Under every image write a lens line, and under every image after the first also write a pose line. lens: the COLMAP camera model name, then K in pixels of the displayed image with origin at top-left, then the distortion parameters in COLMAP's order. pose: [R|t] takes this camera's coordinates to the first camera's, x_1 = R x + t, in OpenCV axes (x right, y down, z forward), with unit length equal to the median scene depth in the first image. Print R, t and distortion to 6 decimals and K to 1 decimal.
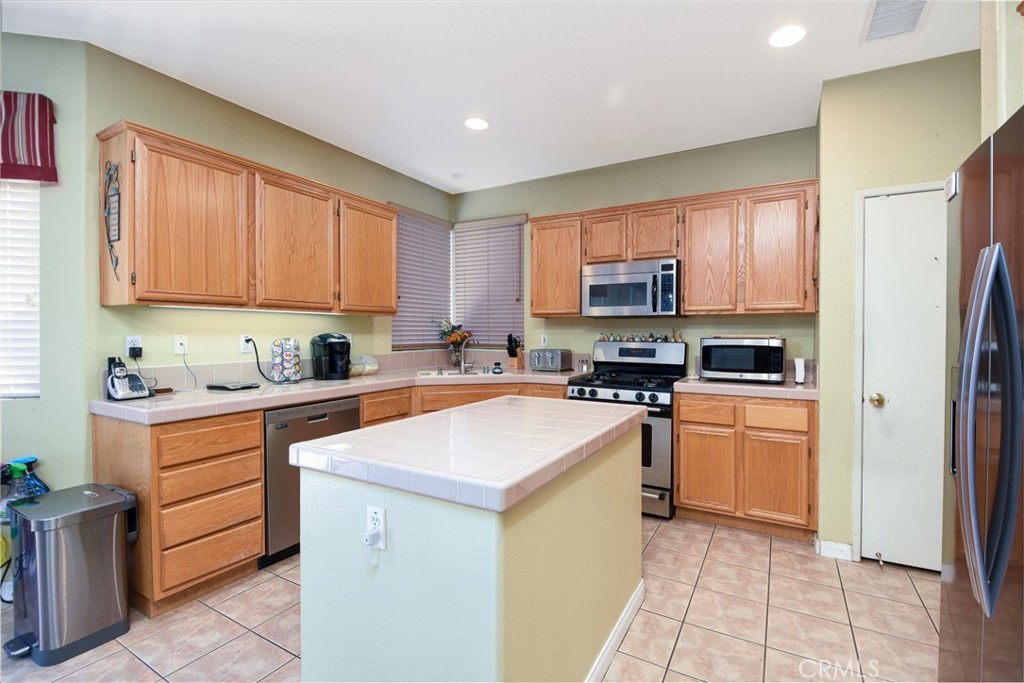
lens RADIAL K [[453.6, 0, 525.2], [0, 453.6, 337.4], [0, 0, 1]] dist [0.024201, -0.019955]
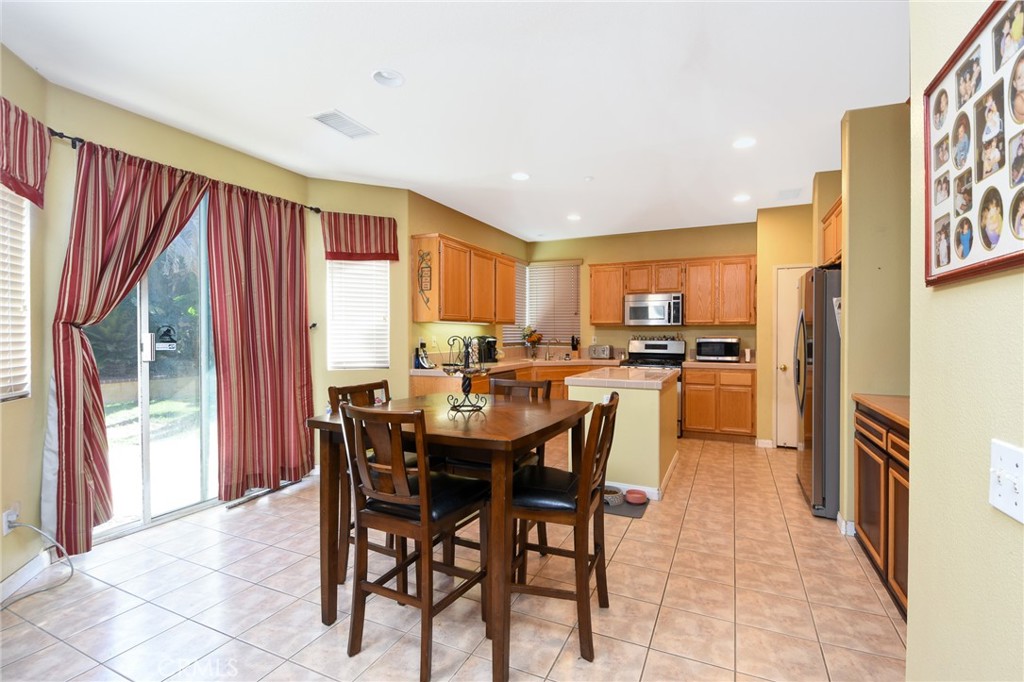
lens RADIAL K [[467.2, 0, 528.2], [0, 467.2, 337.2], [0, 0, 1]] dist [0.024847, -0.015904]
pose [[0.995192, -0.001253, 0.097940, -0.441739], [0.001768, 0.999985, -0.005173, 0.006721], [-0.097932, 0.005321, 0.995179, -0.757731]]
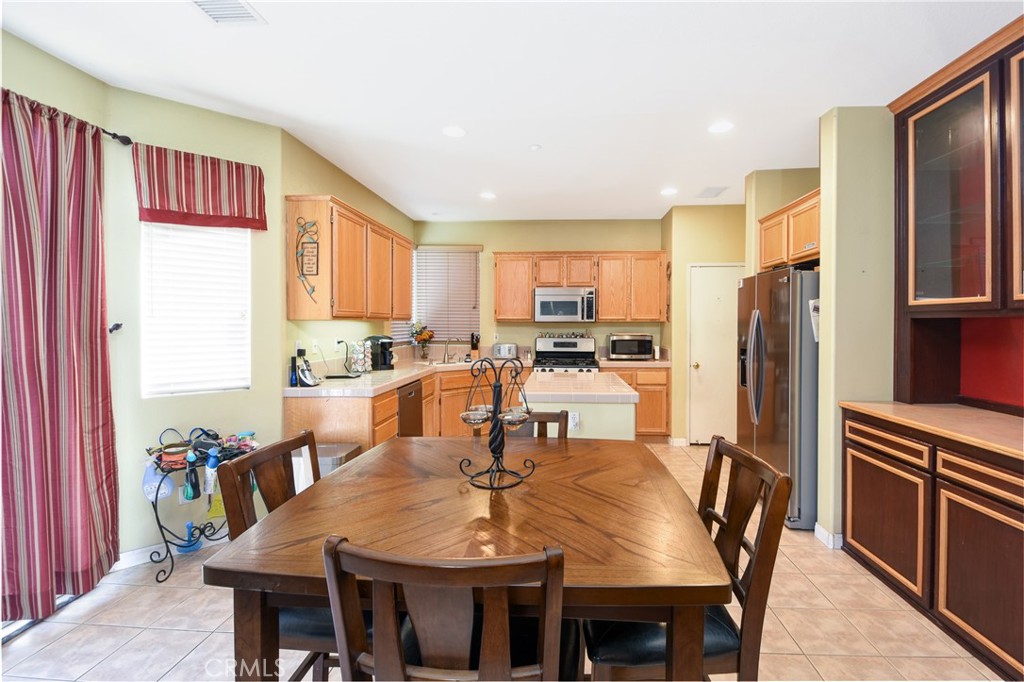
lens RADIAL K [[465.4, 0, 537.9], [0, 465.4, 322.9], [0, 0, 1]] dist [0.000421, -0.010275]
pose [[0.891819, -0.000126, 0.452392, -0.624892], [0.005818, 0.999920, -0.011192, -0.027114], [-0.452355, 0.012613, 0.891749, -0.422645]]
